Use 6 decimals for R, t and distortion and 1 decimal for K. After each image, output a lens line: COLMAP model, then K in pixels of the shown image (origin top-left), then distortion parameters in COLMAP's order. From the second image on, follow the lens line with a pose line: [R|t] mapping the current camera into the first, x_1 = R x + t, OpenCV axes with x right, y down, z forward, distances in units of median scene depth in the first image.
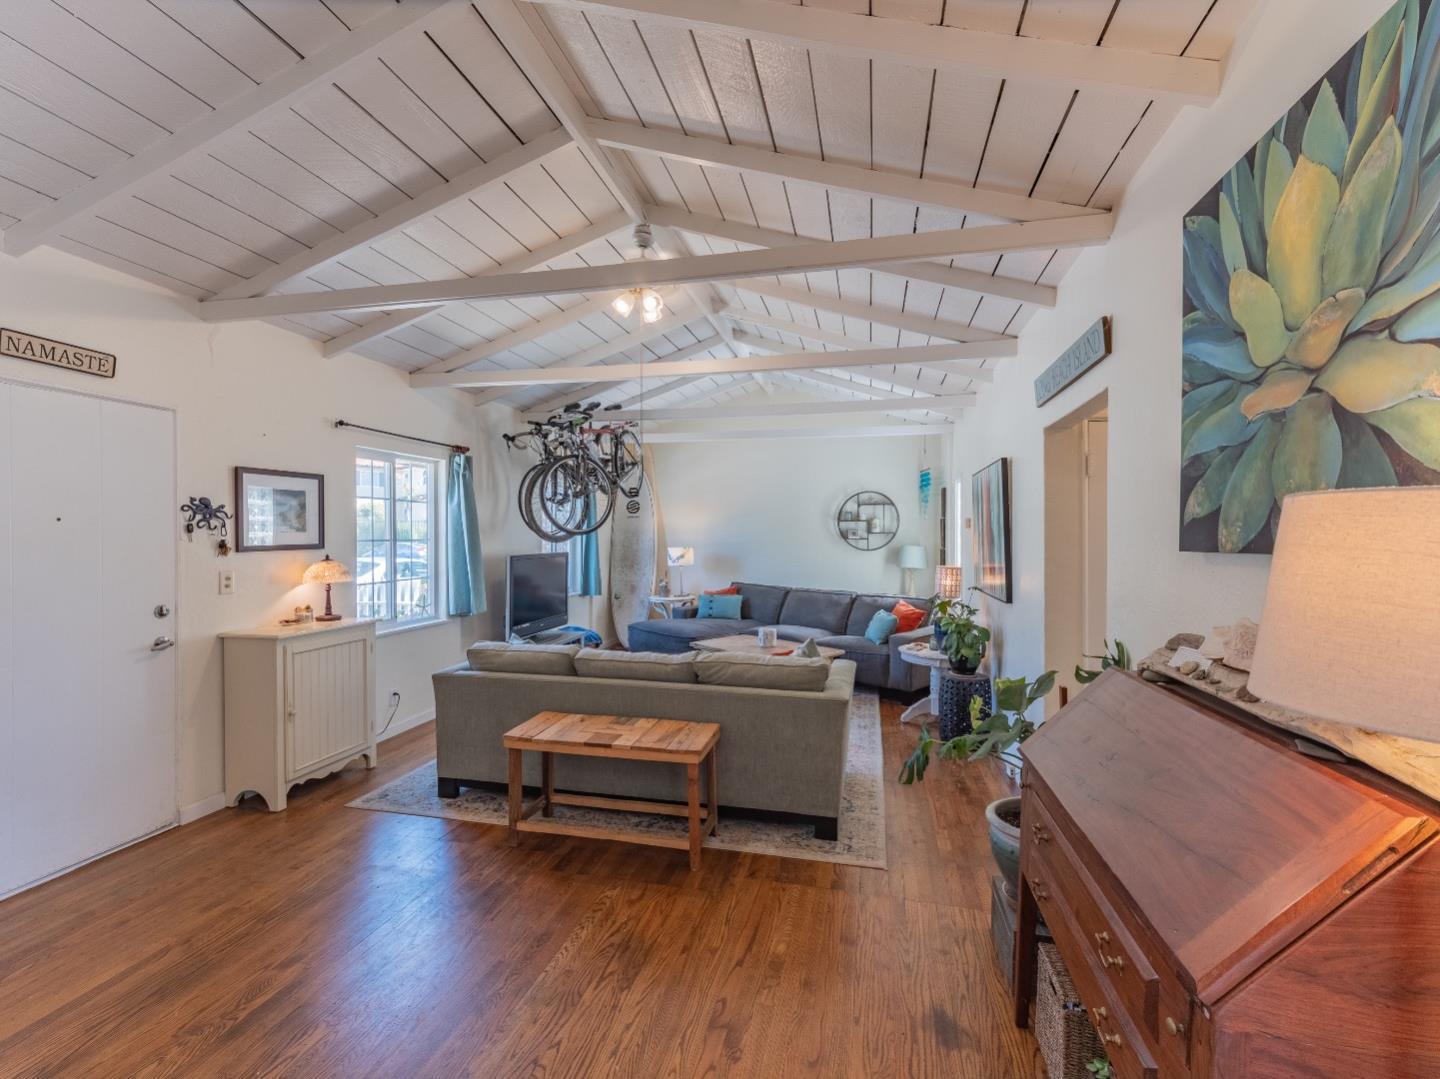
lens RADIAL K [[650.3, 0, 720.0], [0, 650.3, 539.5], [0, 0, 1]] dist [0.002934, -0.000194]
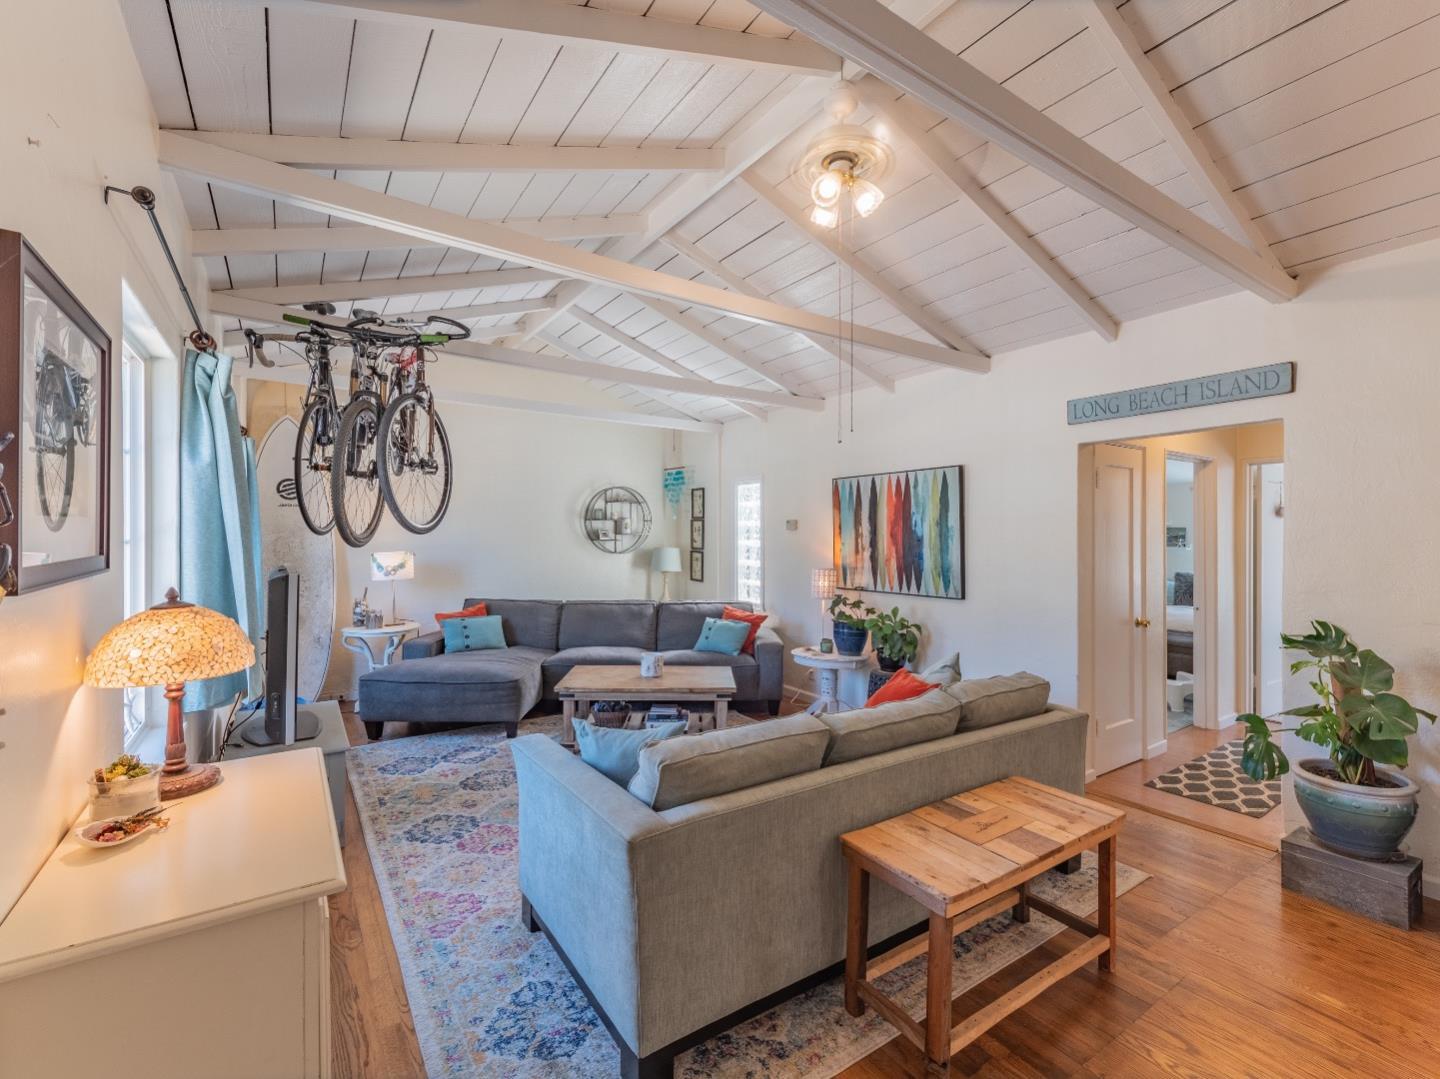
lens RADIAL K [[650.3, 0, 720.0], [0, 650.3, 539.5], [0, 0, 1]] dist [0.002934, -0.000194]
pose [[0.683581, 0.002337, 0.729871, -0.329615], [-0.000480, 0.999996, -0.002753, 0.000060], [-0.729875, 0.001531, 0.683579, 0.290828]]
